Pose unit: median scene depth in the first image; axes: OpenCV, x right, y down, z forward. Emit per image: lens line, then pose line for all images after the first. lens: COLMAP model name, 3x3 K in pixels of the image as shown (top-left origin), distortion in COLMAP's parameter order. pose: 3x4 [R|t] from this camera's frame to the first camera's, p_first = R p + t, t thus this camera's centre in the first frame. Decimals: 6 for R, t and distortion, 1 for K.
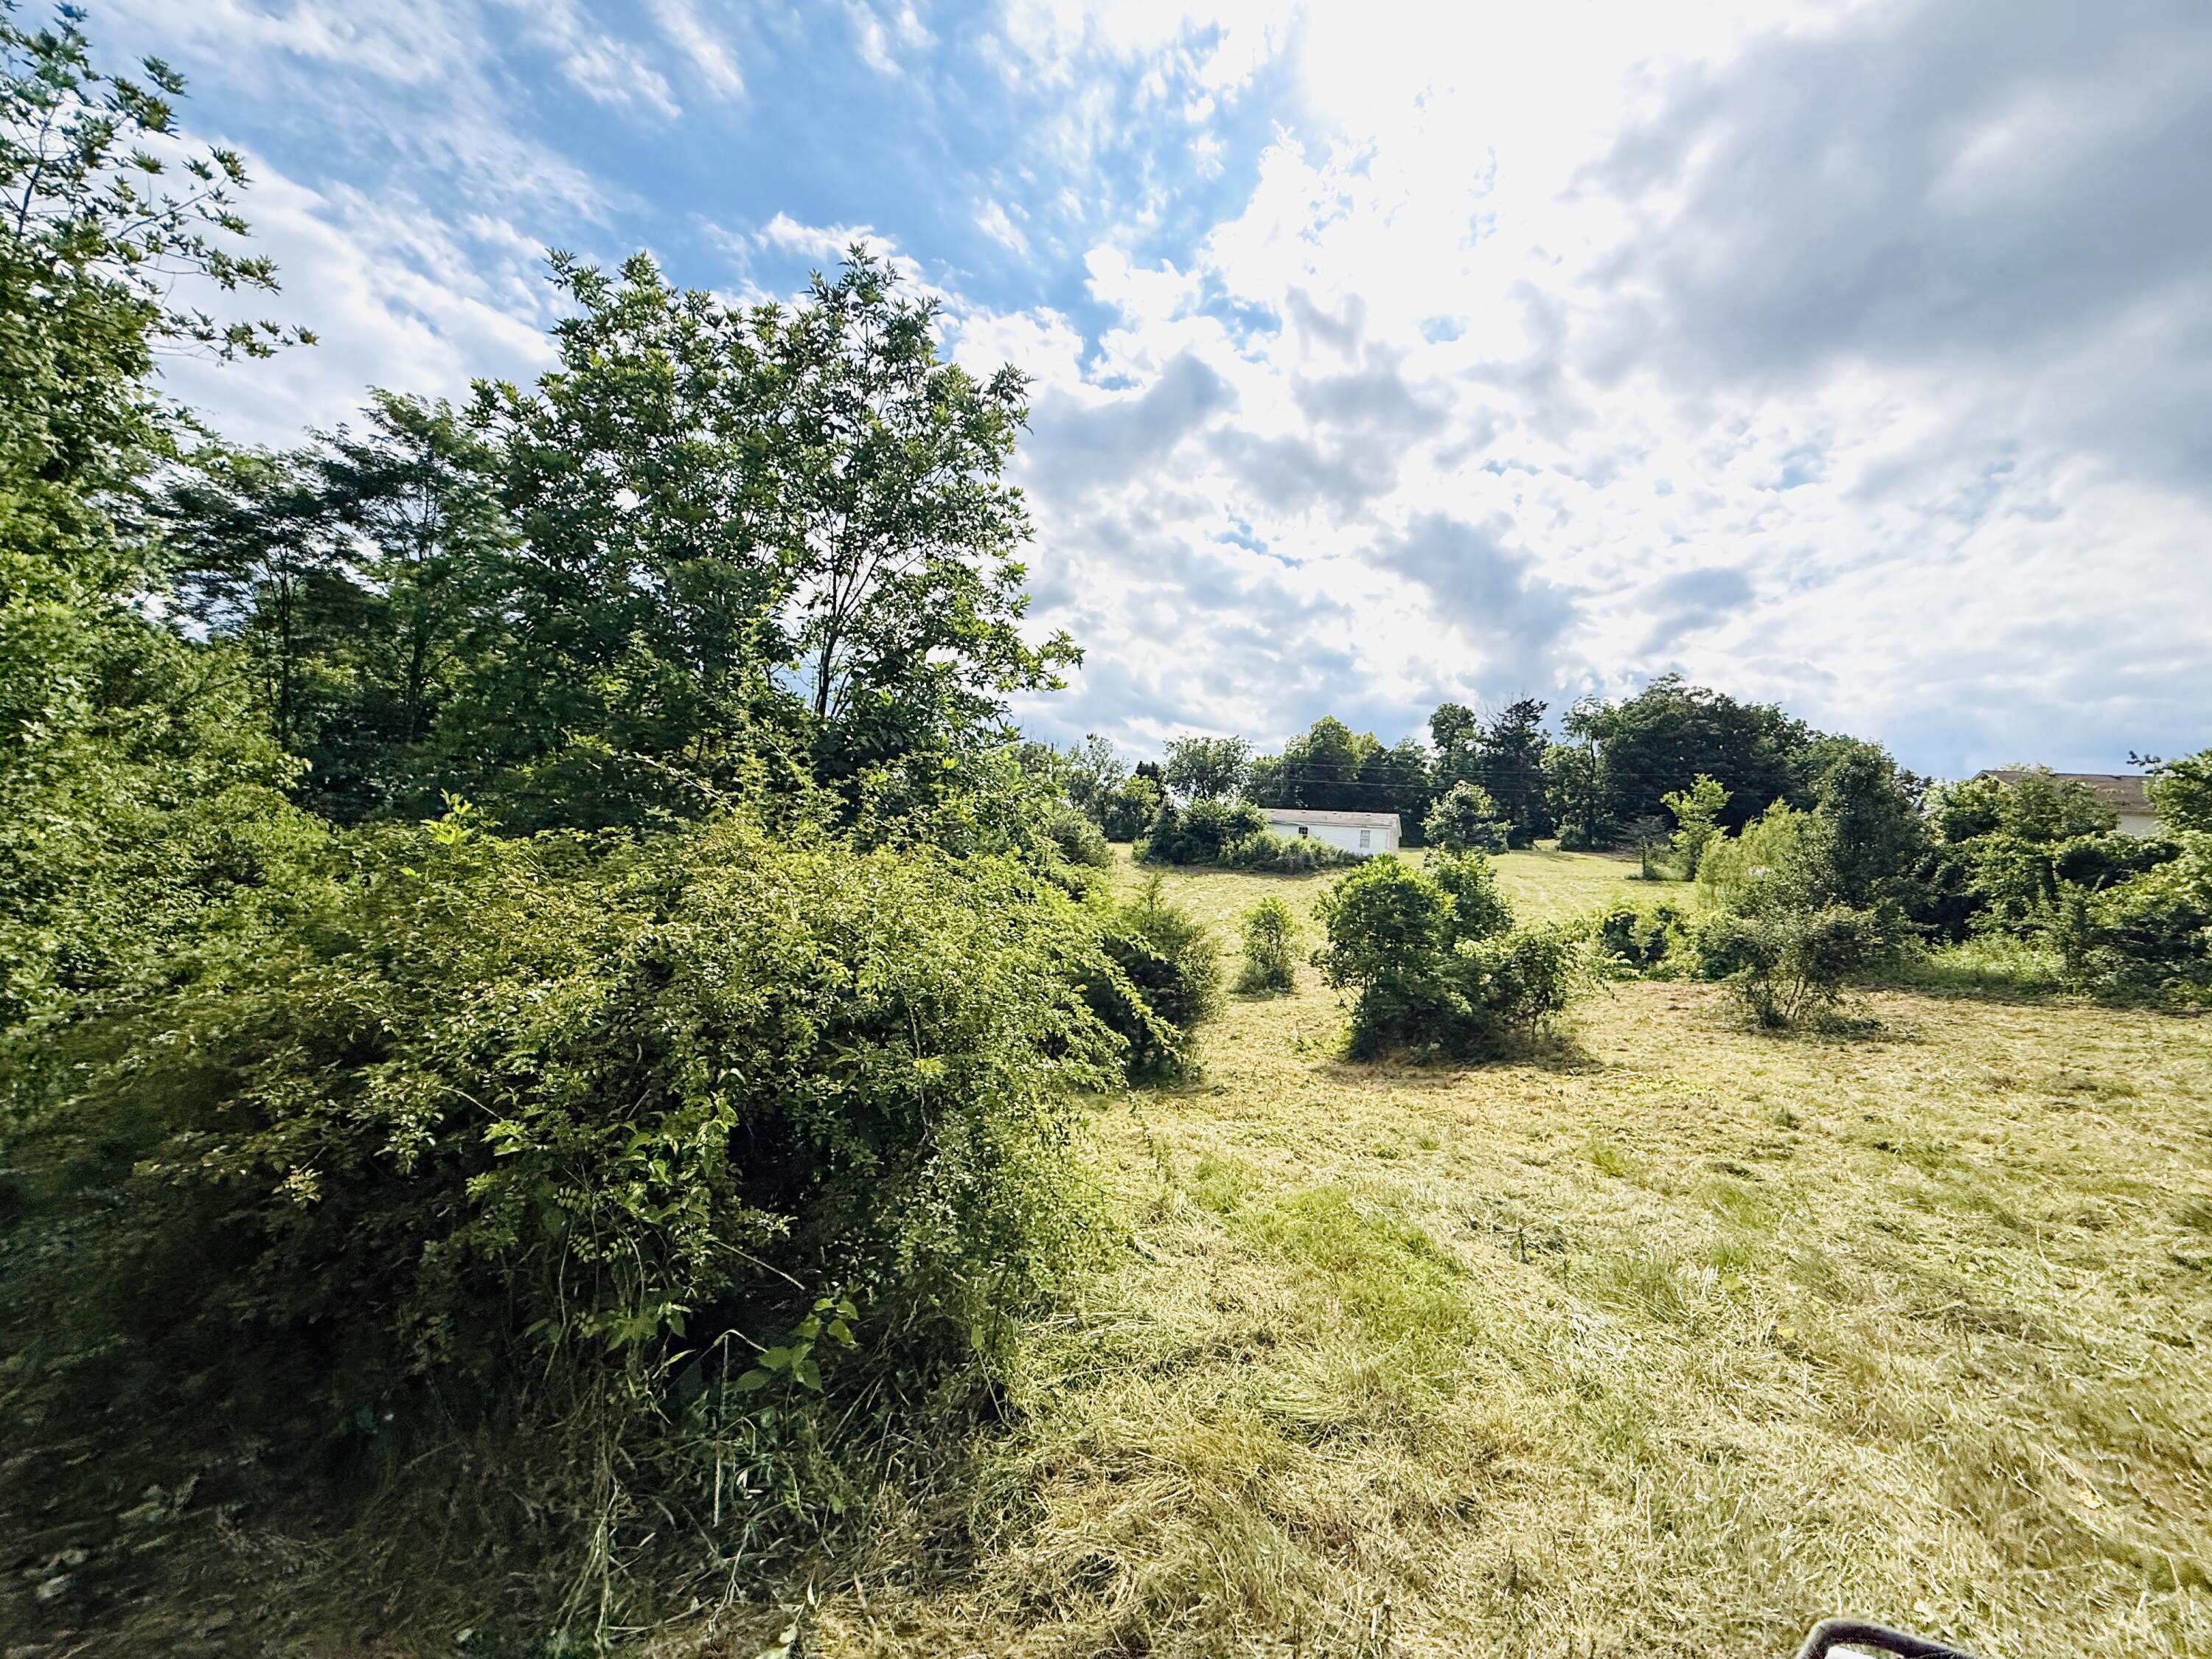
lens RADIAL K [[899.0, 0, 1097.7], [0, 899.0, 830.1], [0, 0, 1]] dist [0.000250, -0.000062]
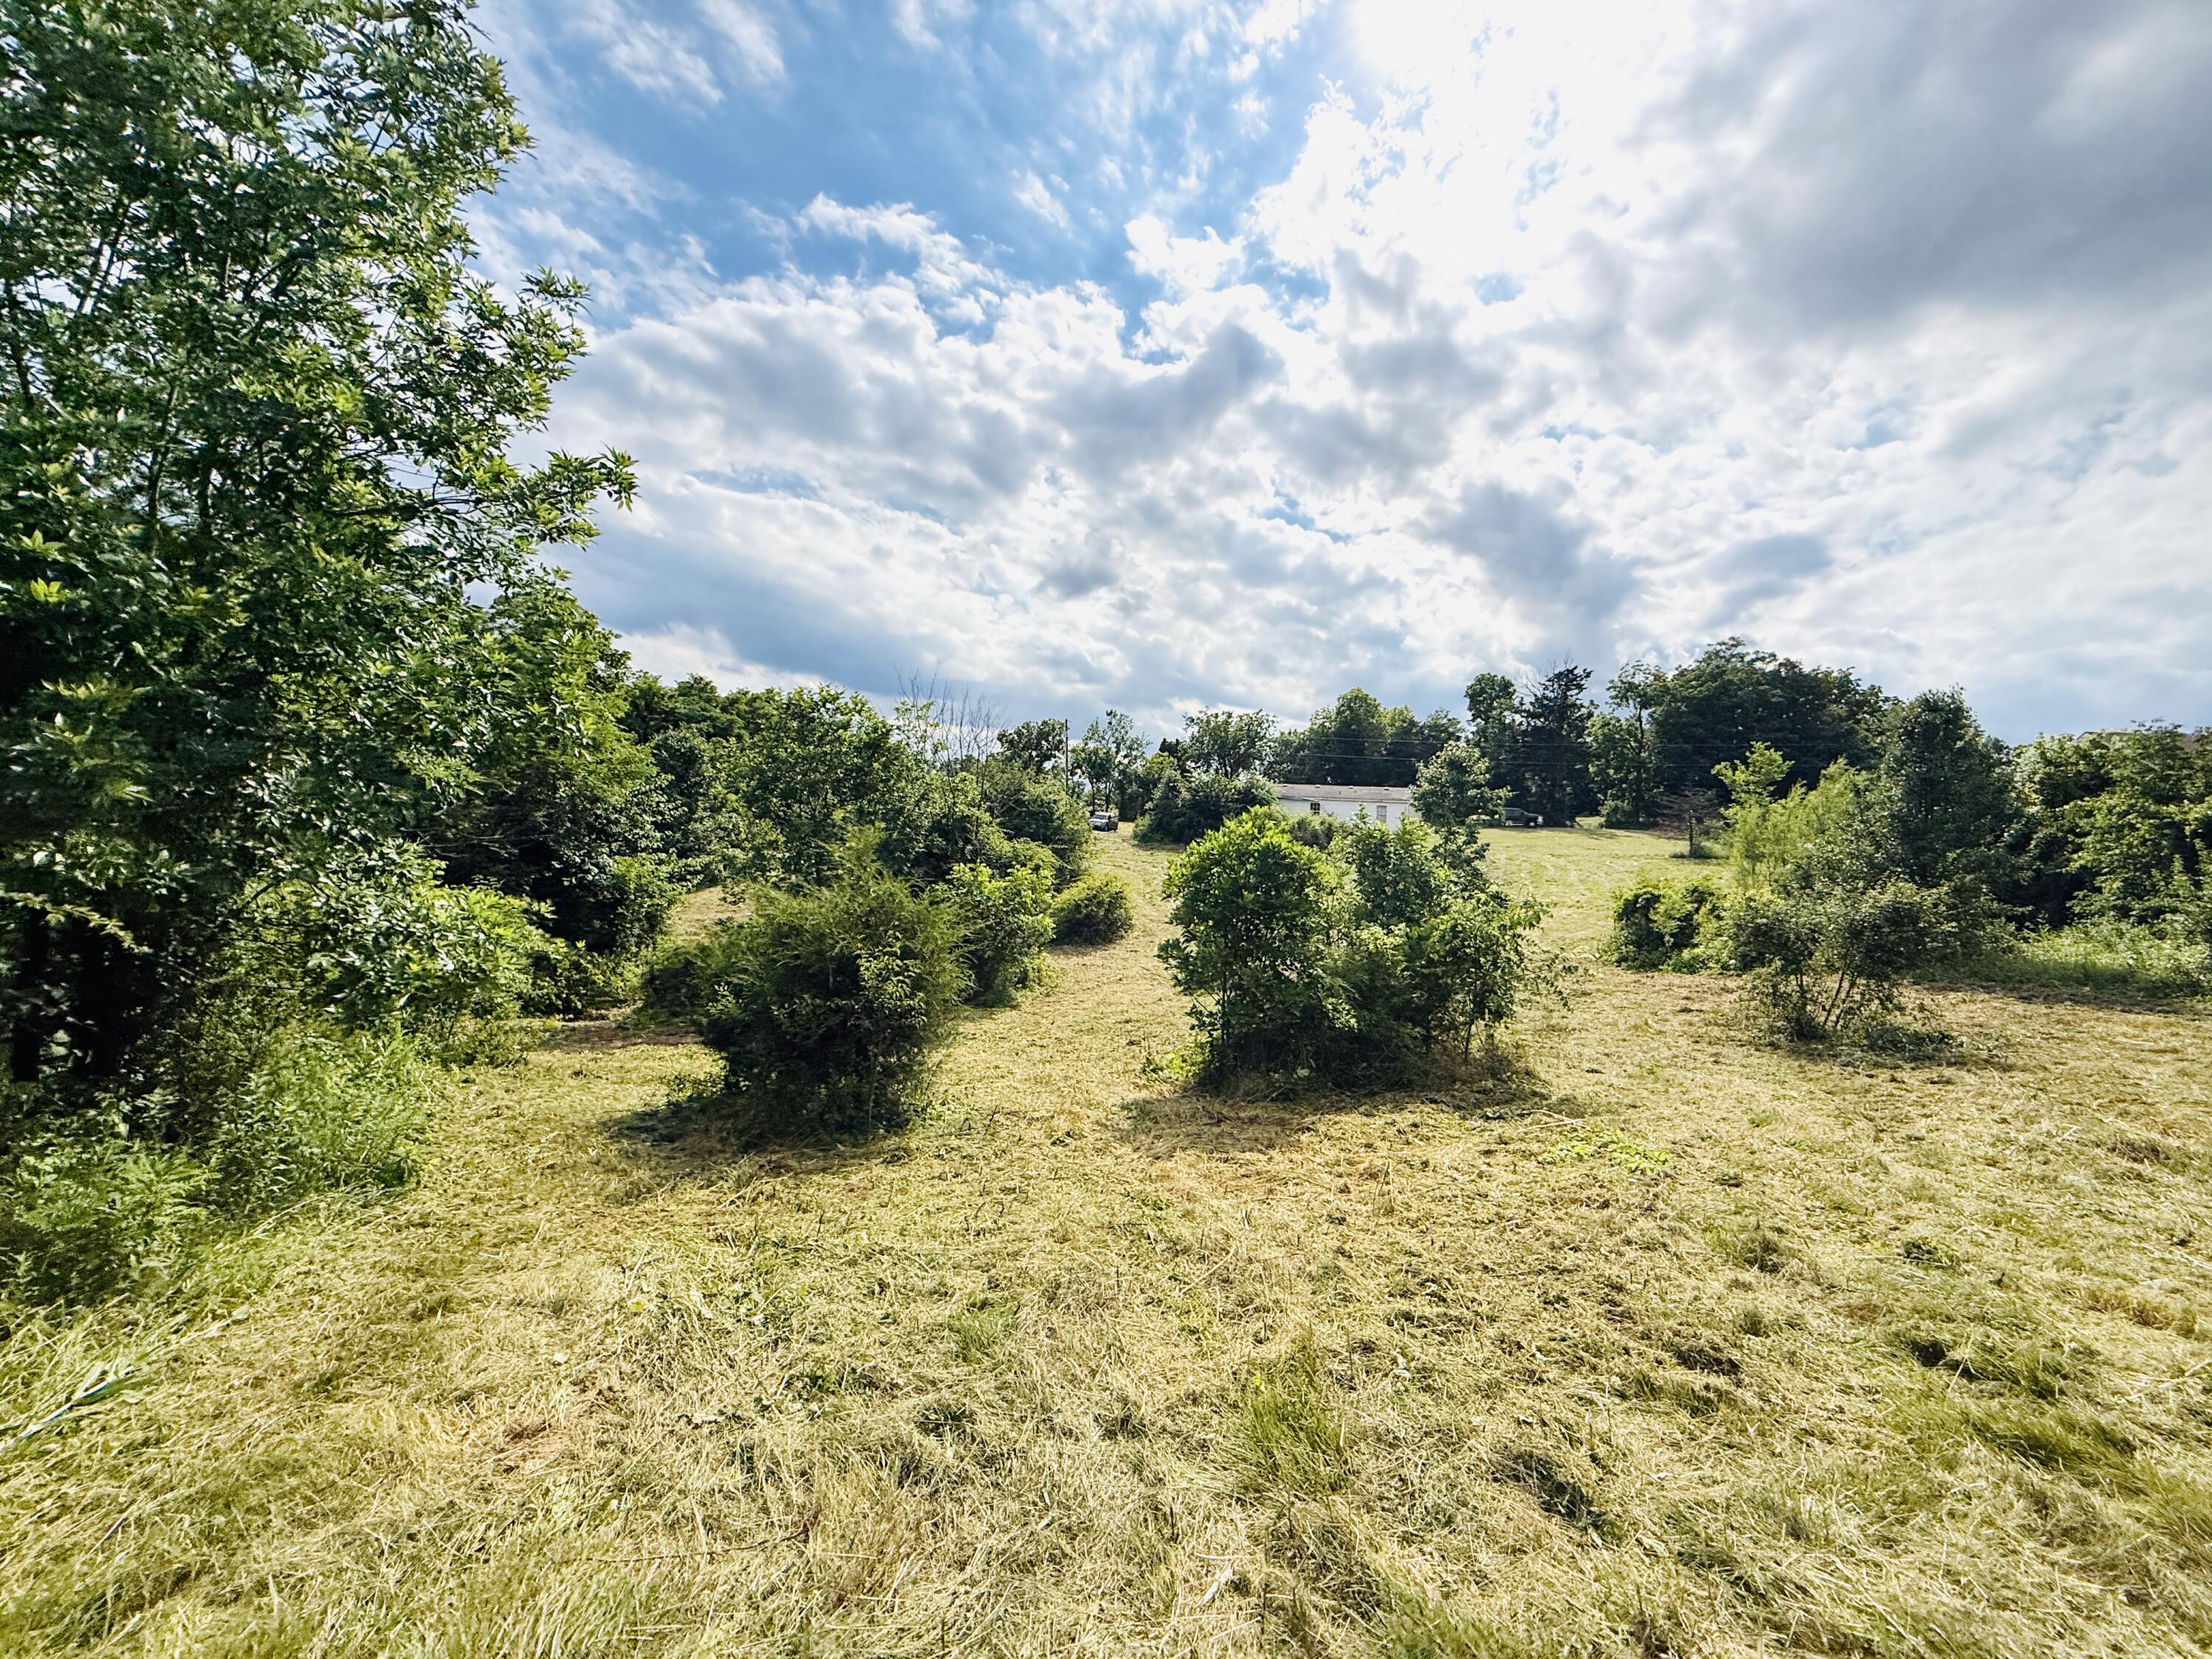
lens RADIAL K [[893.5, 0, 1098.6], [0, 893.5, 841.7], [0, 0, 1]] dist [-0.001240, 0.000513]
pose [[0.998575, -0.003327, -0.053263, 0.008619], [0.005026, 0.999482, 0.031786, 0.001054], [0.053130, -0.032009, 0.998074, 0.009648]]
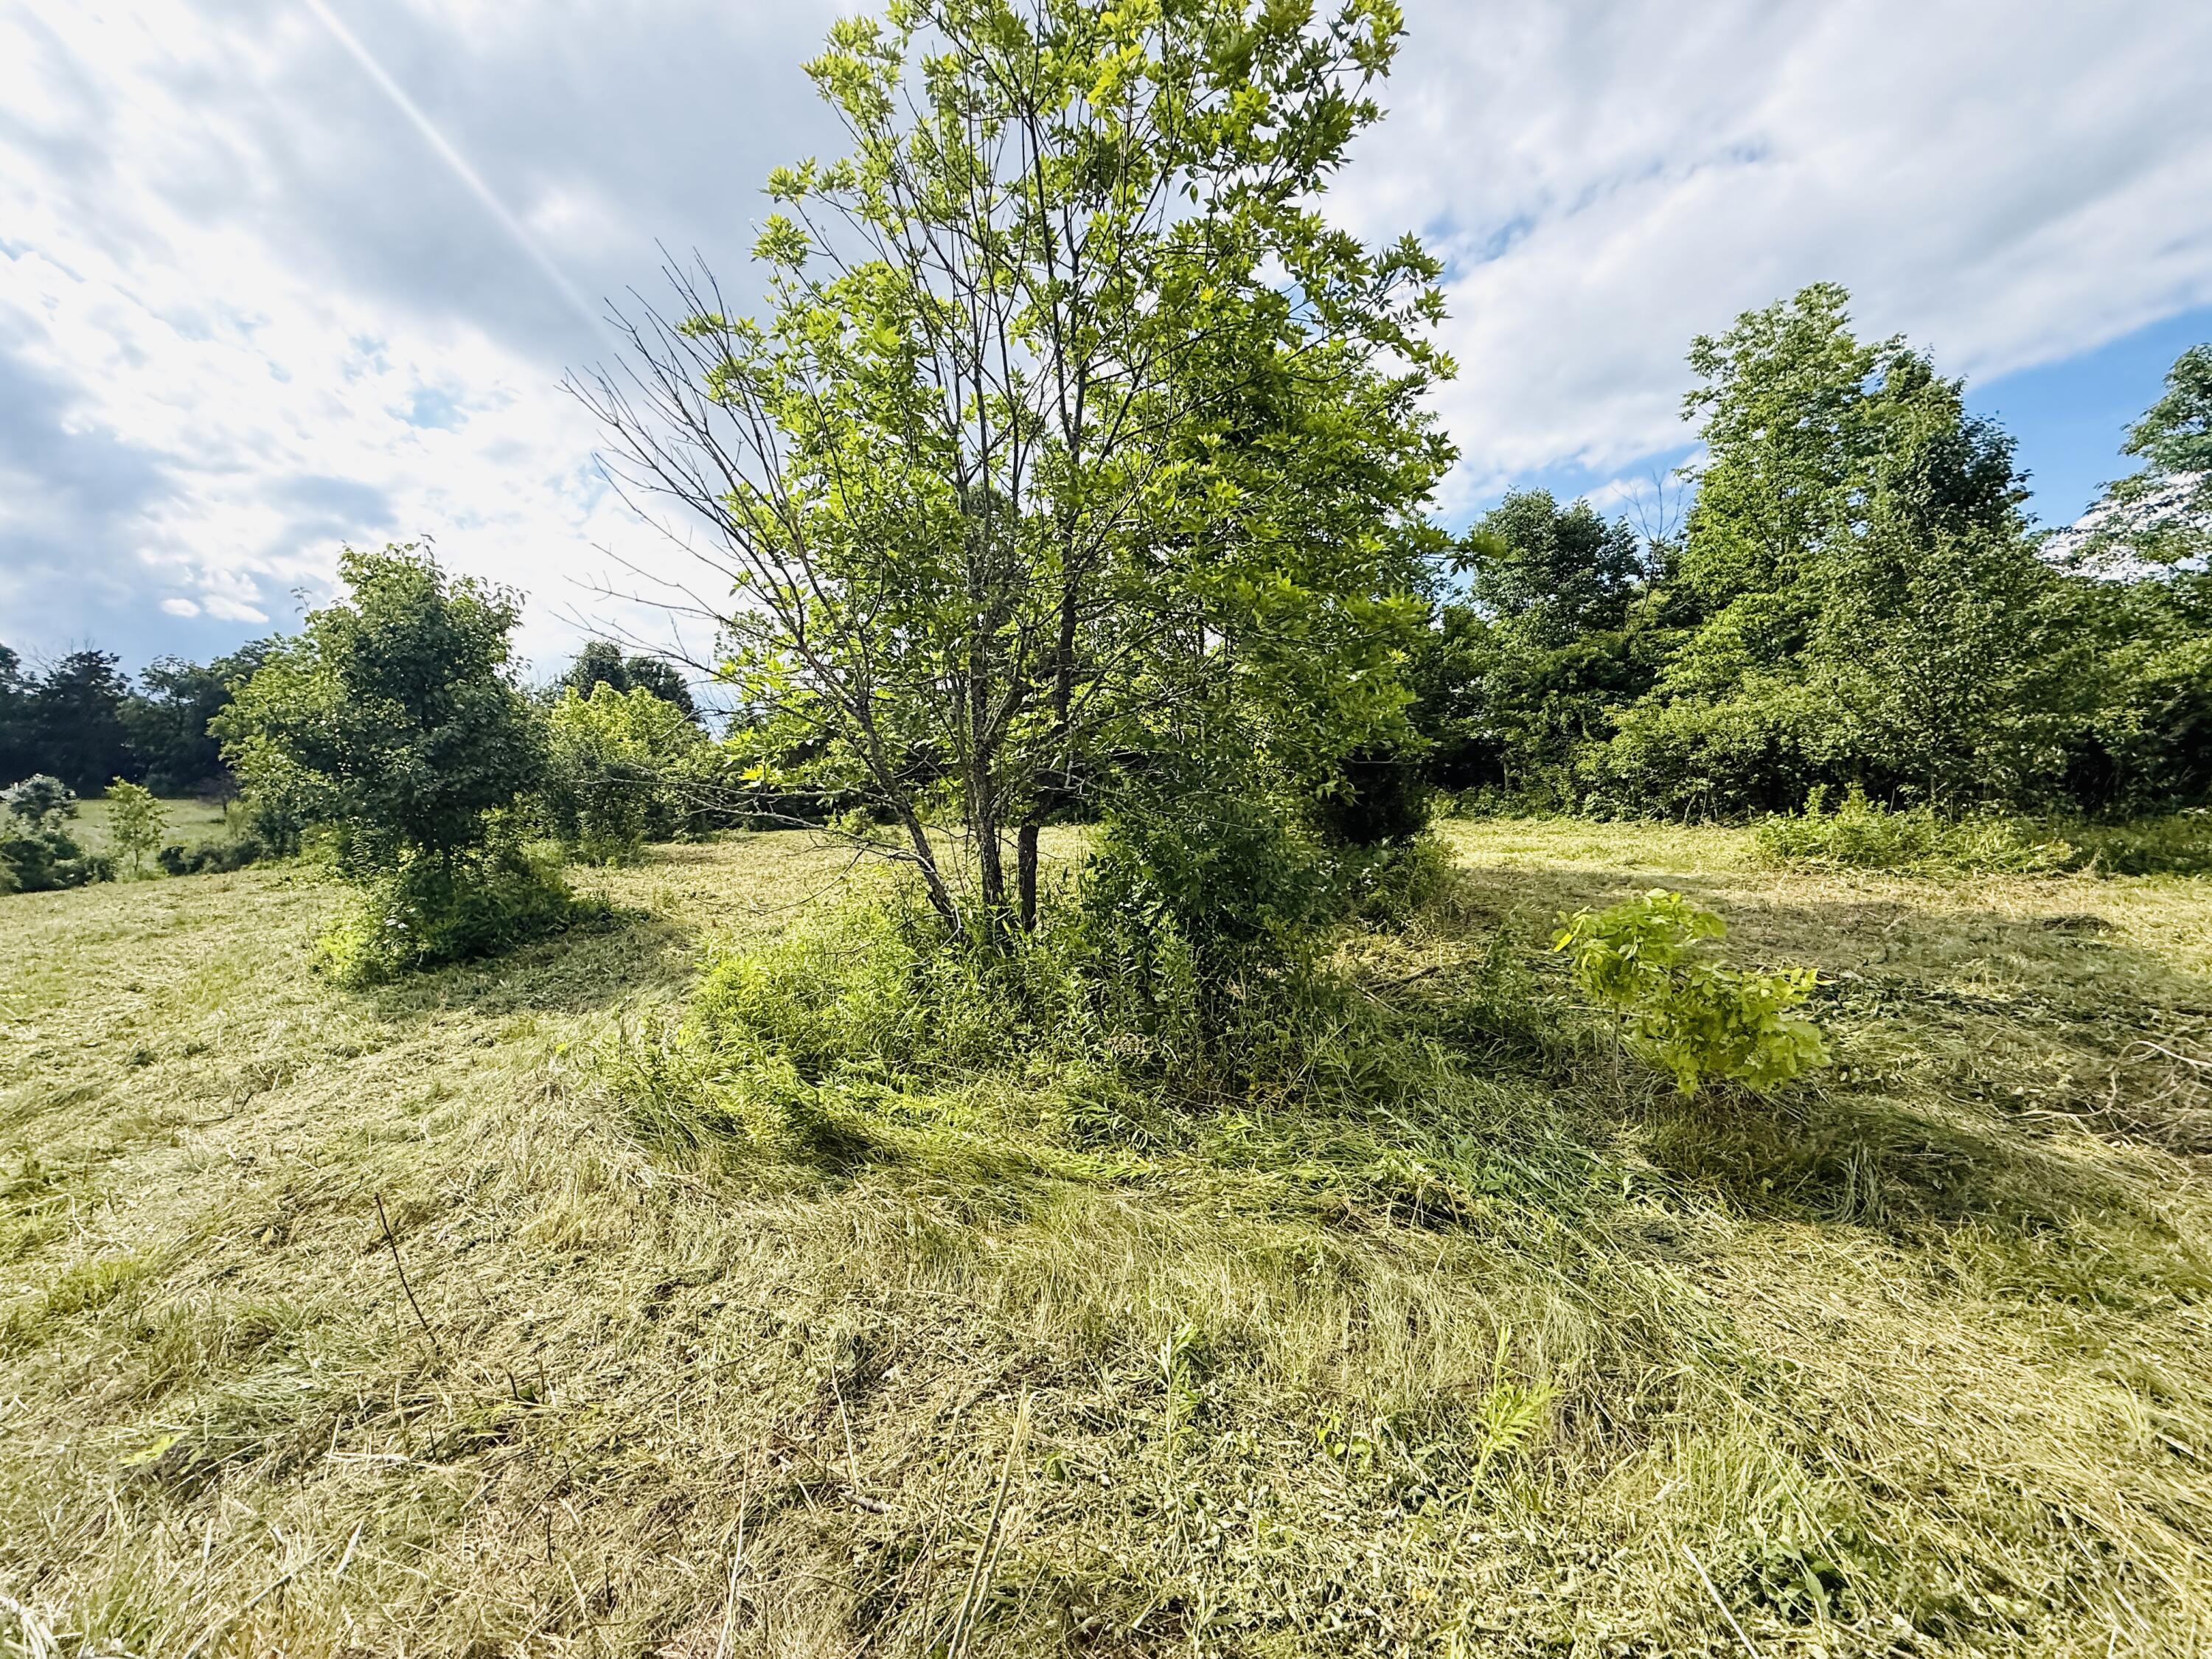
lens RADIAL K [[893.5, 0, 1098.6], [0, 893.5, 841.7], [0, 0, 1]] dist [-0.001240, 0.000513]
pose [[0.285186, -0.078382, 0.955262, -0.041566], [-0.007716, 0.996431, 0.084064, -0.005766], [-0.958441, -0.031345, 0.283563, -0.088657]]
